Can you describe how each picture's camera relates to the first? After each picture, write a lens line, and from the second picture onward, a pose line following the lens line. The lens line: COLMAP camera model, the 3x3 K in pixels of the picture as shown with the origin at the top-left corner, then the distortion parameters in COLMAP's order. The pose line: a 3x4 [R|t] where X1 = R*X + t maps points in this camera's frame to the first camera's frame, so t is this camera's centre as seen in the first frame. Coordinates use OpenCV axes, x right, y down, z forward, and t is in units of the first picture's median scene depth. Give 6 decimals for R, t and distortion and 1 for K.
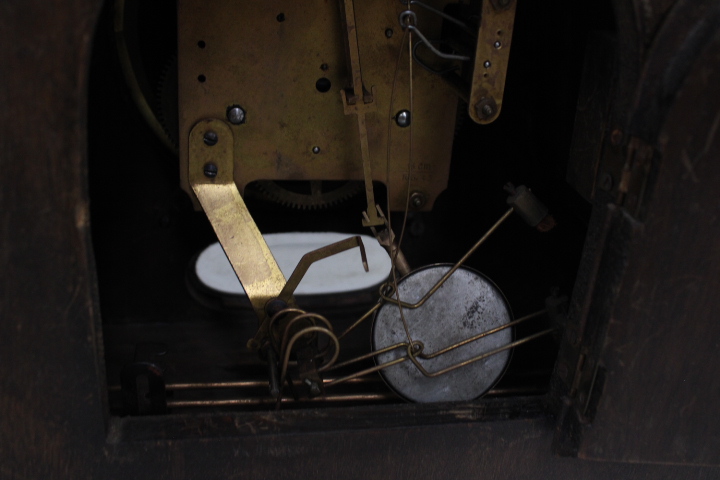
lens RADIAL K [[790.3, 0, 366.8], [0, 790.3, 245.7], [0, 0, 1]] dist [-0.082249, 0.000000]
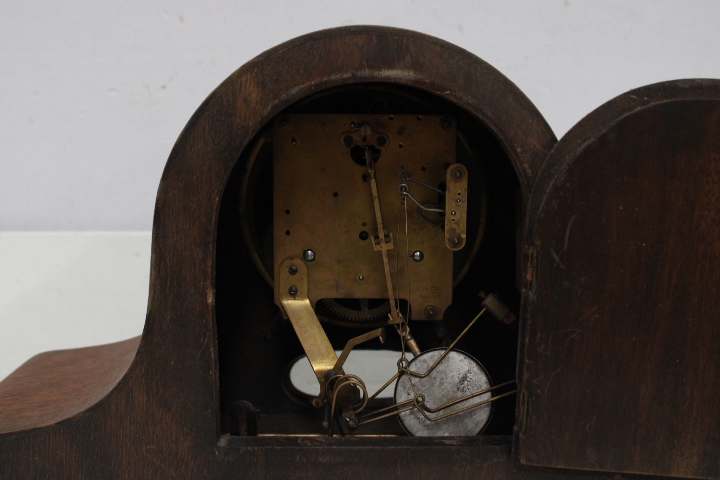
lens RADIAL K [[790.3, 0, 359.8], [0, 790.3, 235.9], [0, 0, 1]] dist [-0.082249, 0.000000]
pose [[0.984151, -0.039033, -0.172982, 0.230639], [-0.010451, 0.961012, -0.276309, 0.256564], [0.177023, 0.273737, 0.945373, -0.545431]]
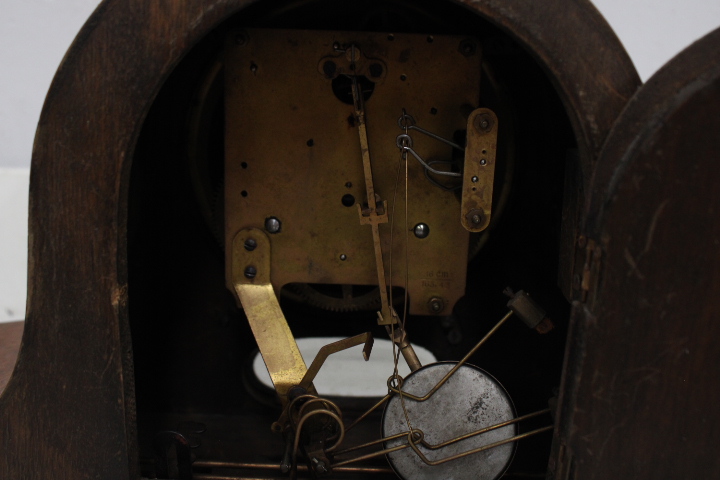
lens RADIAL K [[790.3, 0, 353.6], [0, 790.3, 239.1], [0, 0, 1]] dist [-0.082249, 0.000000]
pose [[0.982599, 0.009403, -0.185502, 0.183025], [-0.042435, 0.983669, -0.174913, 0.058298], [0.180828, 0.179741, 0.966951, -0.114716]]
